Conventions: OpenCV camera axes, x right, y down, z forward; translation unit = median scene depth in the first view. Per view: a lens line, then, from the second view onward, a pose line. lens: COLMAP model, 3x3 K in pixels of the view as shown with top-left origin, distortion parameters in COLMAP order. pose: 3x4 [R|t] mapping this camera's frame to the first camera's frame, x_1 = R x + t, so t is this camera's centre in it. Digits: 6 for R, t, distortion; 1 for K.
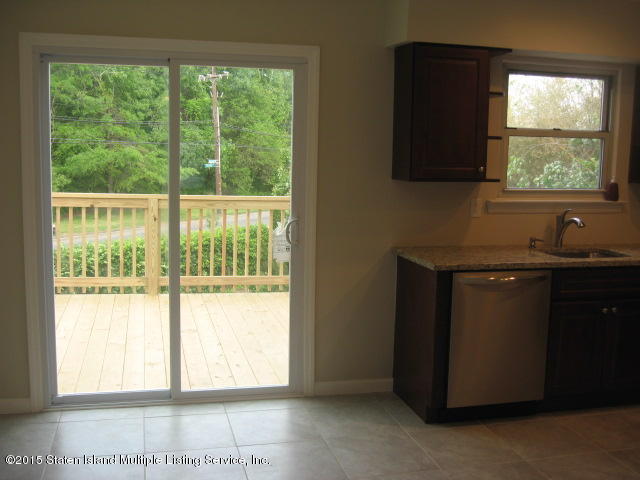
lens RADIAL K [[709.3, 0, 322.9], [0, 709.3, 240.4], [0, 0, 1]] dist [-0.096483, 0.000000]
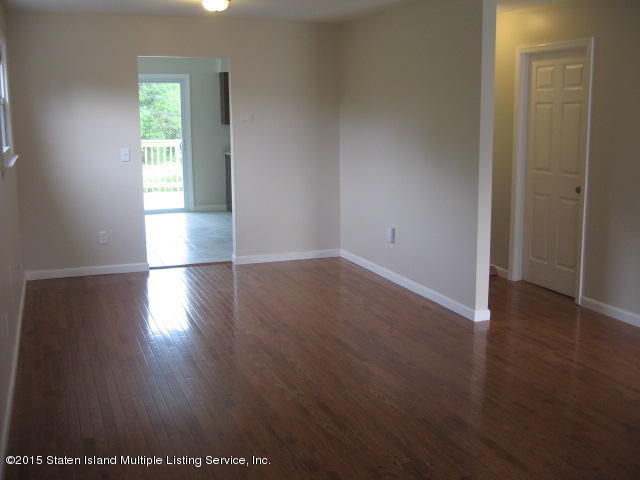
lens RADIAL K [[709.3, 0, 319.0], [0, 709.3, 241.1], [0, 0, 1]] dist [-0.096483, 0.000000]
pose [[0.993324, -0.048147, 0.104834, 0.153091], [0.042502, 0.997557, 0.055435, 0.195380], [-0.107247, -0.050610, 0.992943, -1.508545]]
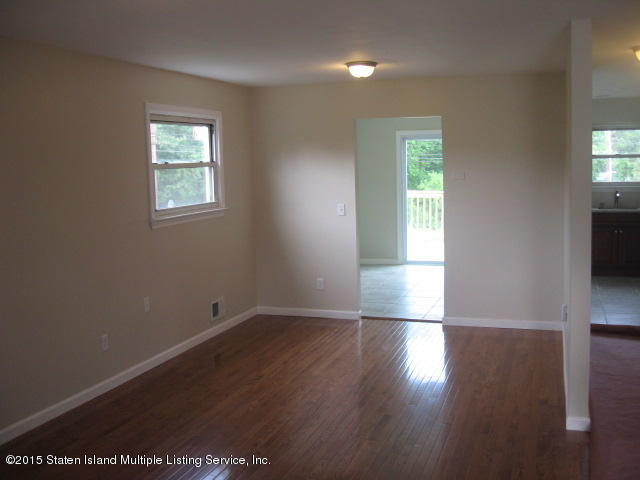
lens RADIAL K [[709.3, 0, 319.2], [0, 709.3, 238.5], [0, 0, 1]] dist [-0.096483, 0.000000]
pose [[0.834154, 0.016388, -0.551288, 0.775789], [-0.029465, 0.999455, -0.014873, 0.169054], [0.550744, 0.028650, 0.834182, -1.360457]]
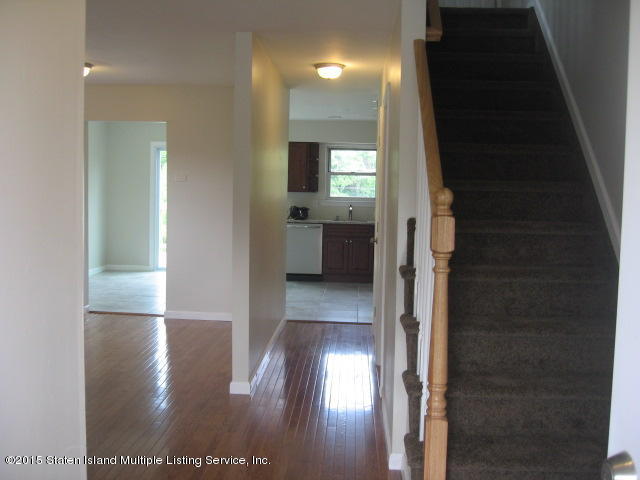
lens RADIAL K [[709.3, 0, 317.6], [0, 709.3, 242.2], [0, 0, 1]] dist [-0.096483, 0.000000]
pose [[0.952685, 0.022600, -0.303117, 0.985131], [-0.041282, 0.997612, -0.055367, 0.227517], [0.301142, 0.065260, 0.951344, -1.378893]]
